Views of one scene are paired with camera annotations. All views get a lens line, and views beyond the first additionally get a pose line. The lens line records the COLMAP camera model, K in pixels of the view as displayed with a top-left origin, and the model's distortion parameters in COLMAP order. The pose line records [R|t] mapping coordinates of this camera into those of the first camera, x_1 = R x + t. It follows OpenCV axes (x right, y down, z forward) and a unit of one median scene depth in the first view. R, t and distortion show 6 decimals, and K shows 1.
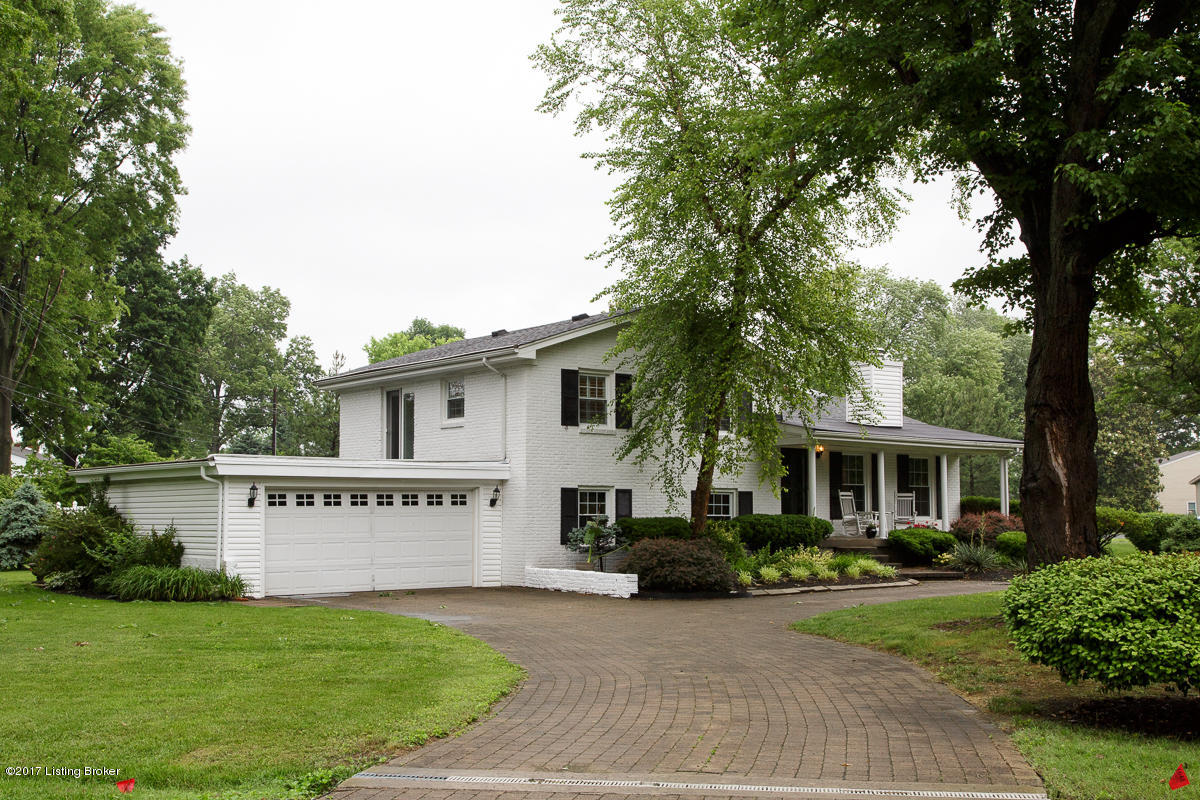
lens RADIAL K [[1409.4, 0, 600.0], [0, 1409.4, 400.0], [0, 0, 1]] dist [0.002620, -0.003626]
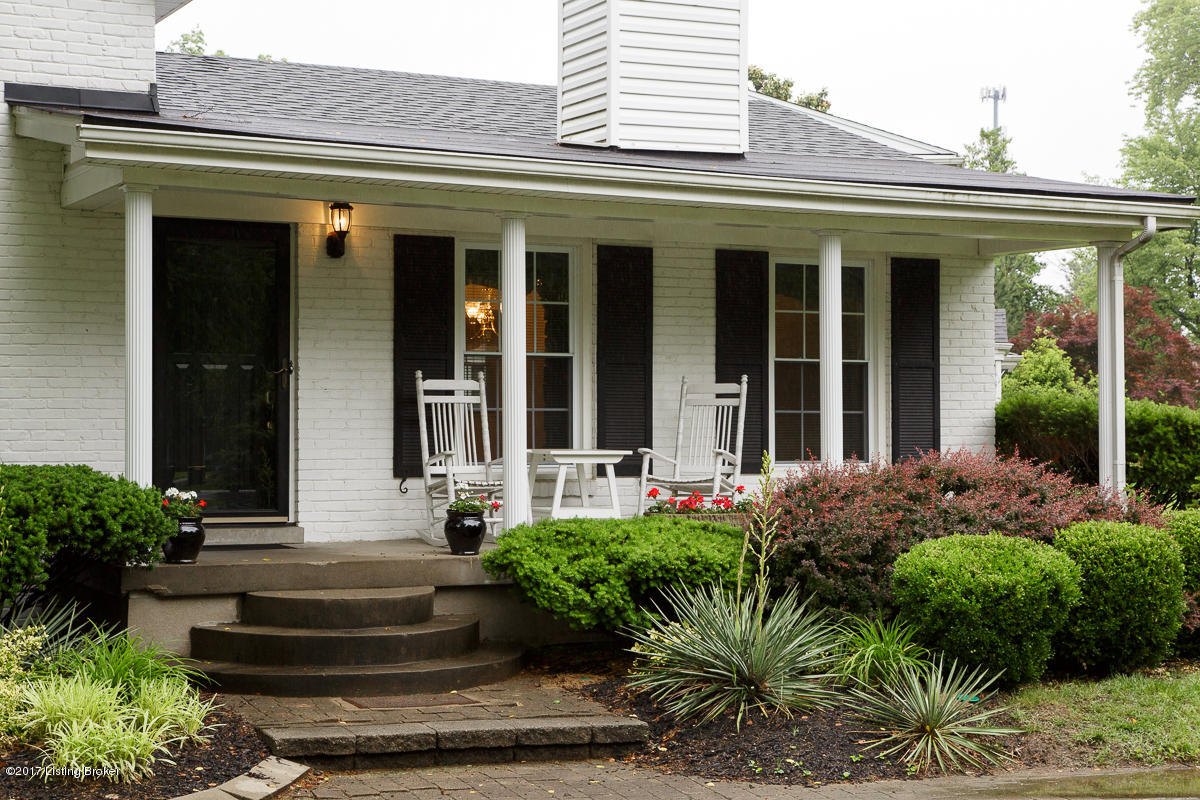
lens RADIAL K [[2109.8, 0, 600.0], [0, 2109.8, 400.0], [0, 0, 1]] dist [-0.014708, -0.031086]
pose [[0.969897, -0.002329, -0.243503, 0.254440], [0.016690, 0.998238, 0.056933, 0.038708], [0.242942, -0.059283, 0.968228, 0.508751]]
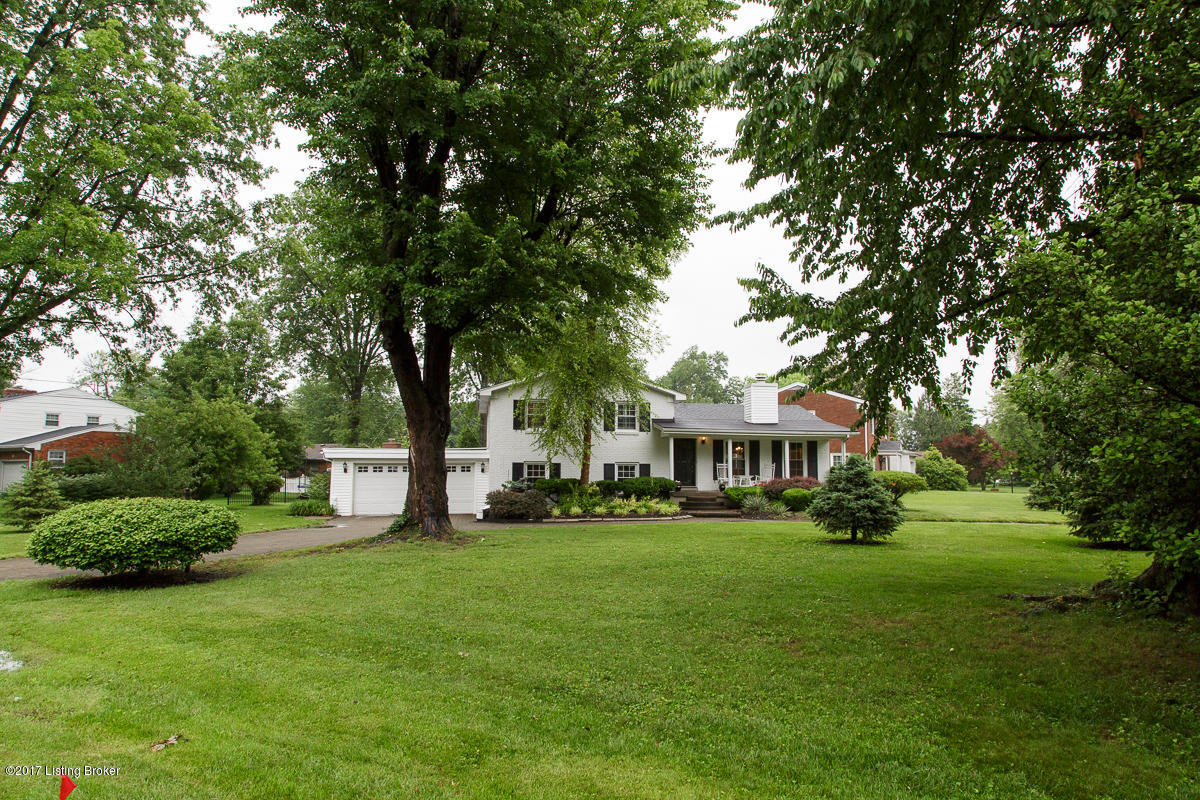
lens RADIAL K [[783.6, 0, 600.0], [0, 783.6, 400.0], [0, 0, 1]] dist [0.002649, 0.000467]
pose [[0.847737, -0.045772, -0.528438, 0.455461], [0.039203, 0.998952, -0.023636, 0.005286], [0.528966, -0.000679, 0.848643, 0.117034]]
